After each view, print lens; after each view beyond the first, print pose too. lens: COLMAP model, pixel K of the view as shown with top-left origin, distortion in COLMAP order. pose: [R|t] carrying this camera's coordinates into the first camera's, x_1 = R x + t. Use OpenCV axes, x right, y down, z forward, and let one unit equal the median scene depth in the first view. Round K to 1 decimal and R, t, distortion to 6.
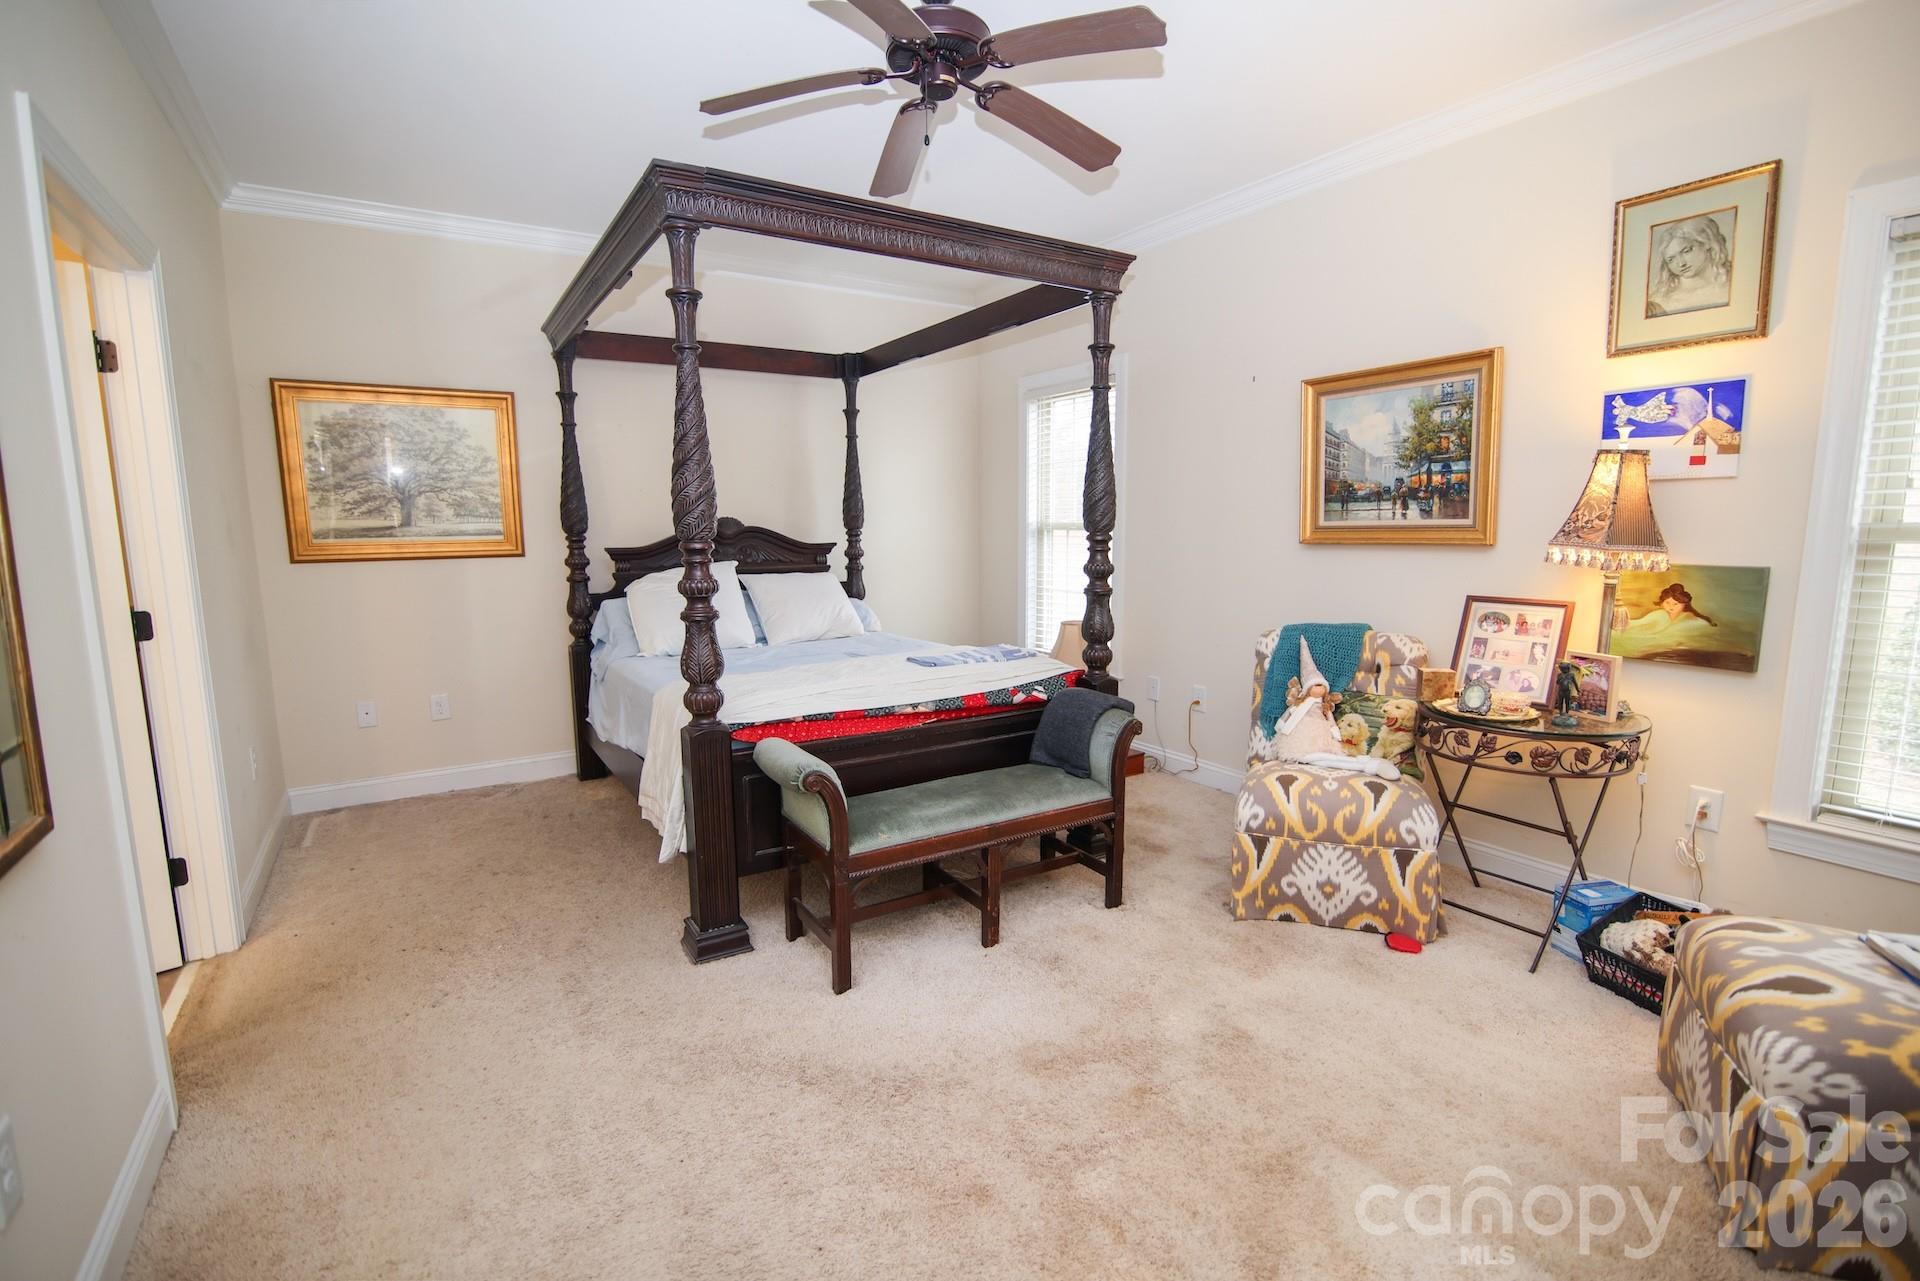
lens RADIAL K [[879.6, 0, 960.6], [0, 879.6, 637.1], [0, 0, 1]] dist [-0.013859, 0.000091]
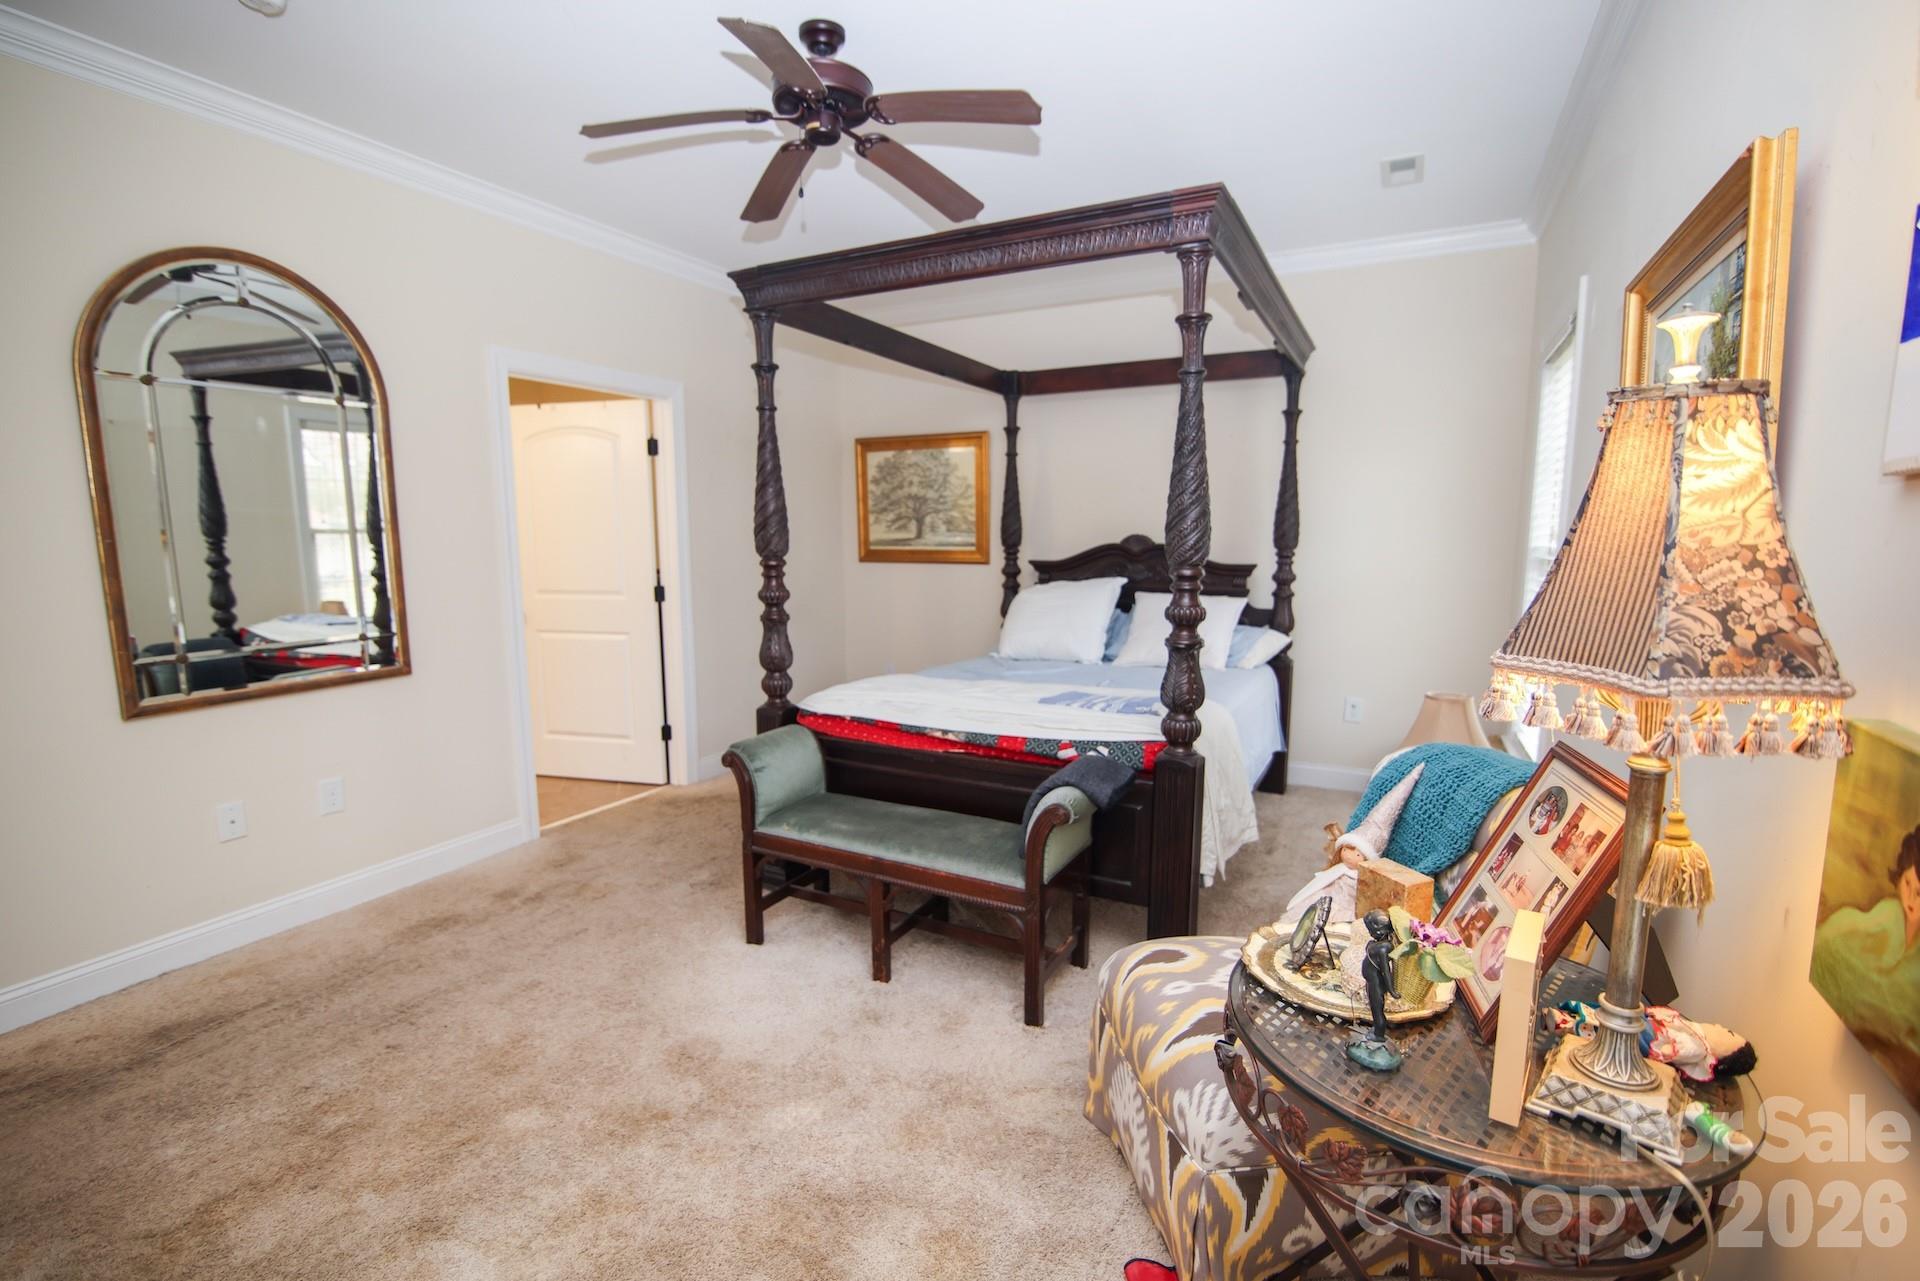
lens RADIAL K [[879.6, 0, 953.4], [0, 879.6, 635.6], [0, 0, 1]] dist [-0.013859, 0.000091]
pose [[0.494664, 0.113909, -0.861587, 0.586934], [-0.118279, 0.990973, 0.063107, -0.069034], [0.860998, 0.070691, 0.503672, 0.366618]]
